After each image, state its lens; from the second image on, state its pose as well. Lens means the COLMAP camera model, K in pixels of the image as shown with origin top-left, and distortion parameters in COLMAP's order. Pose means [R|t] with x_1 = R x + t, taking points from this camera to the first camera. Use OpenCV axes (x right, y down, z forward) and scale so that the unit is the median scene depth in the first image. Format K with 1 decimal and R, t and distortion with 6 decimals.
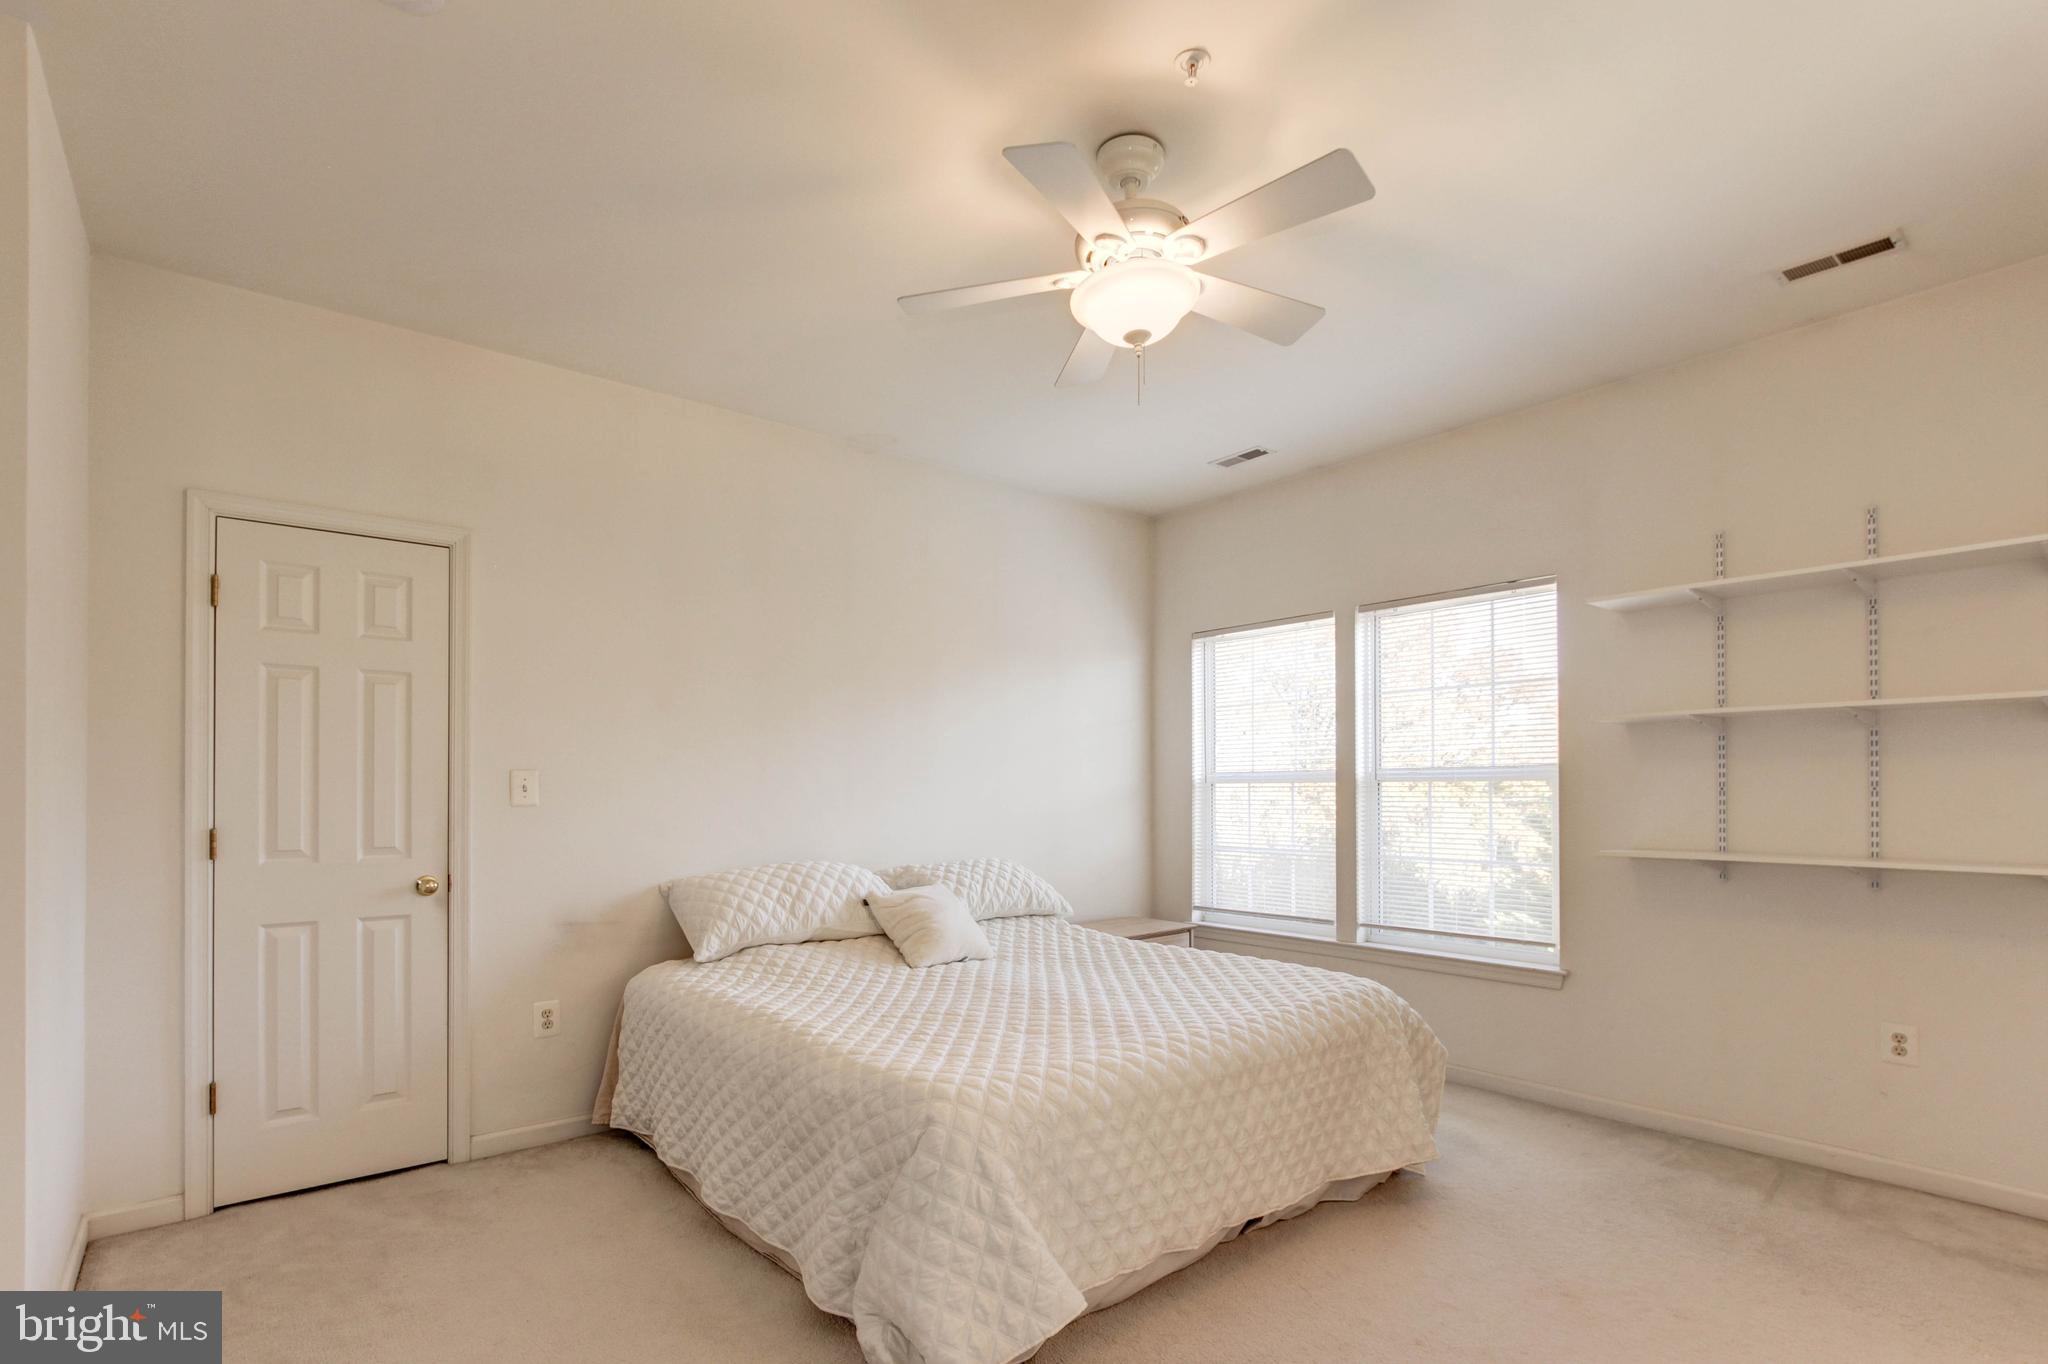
lens RADIAL K [[980.9, 0, 1029.7], [0, 980.9, 759.4], [0, 0, 1]] dist [-0.000328, -0.000378]
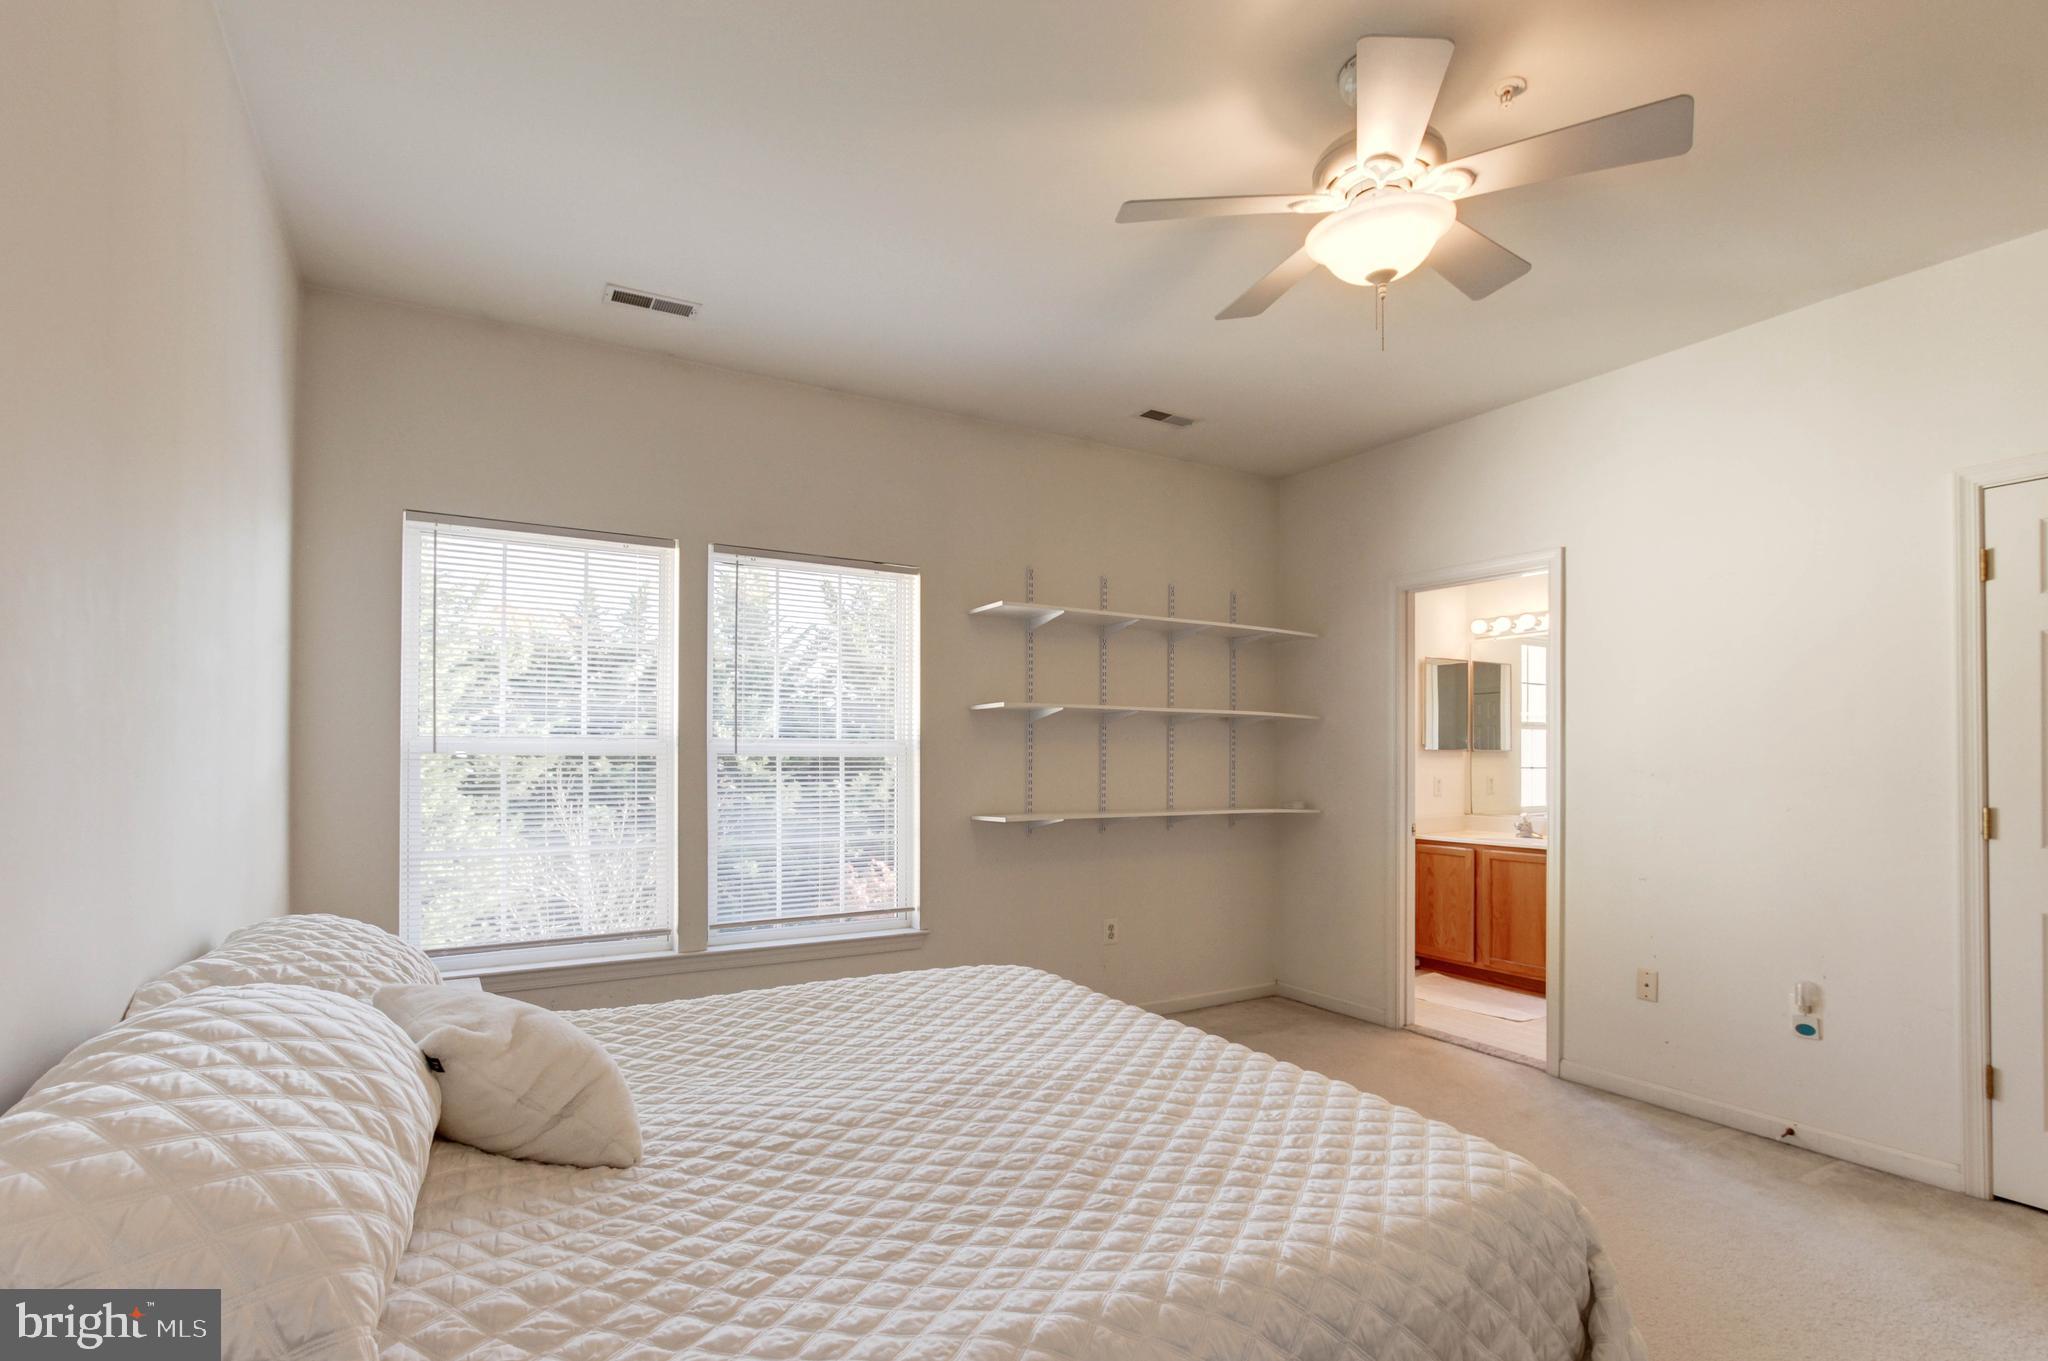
lens RADIAL K [[980.9, 0, 1029.7], [0, 980.9, 757.9], [0, 0, 1]] dist [-0.000328, -0.000378]
pose [[0.157732, -0.000774, 0.987482, -0.476911], [-0.036996, 0.999293, 0.006693, 0.009535], [-0.986789, -0.037589, 0.157592, 0.653301]]
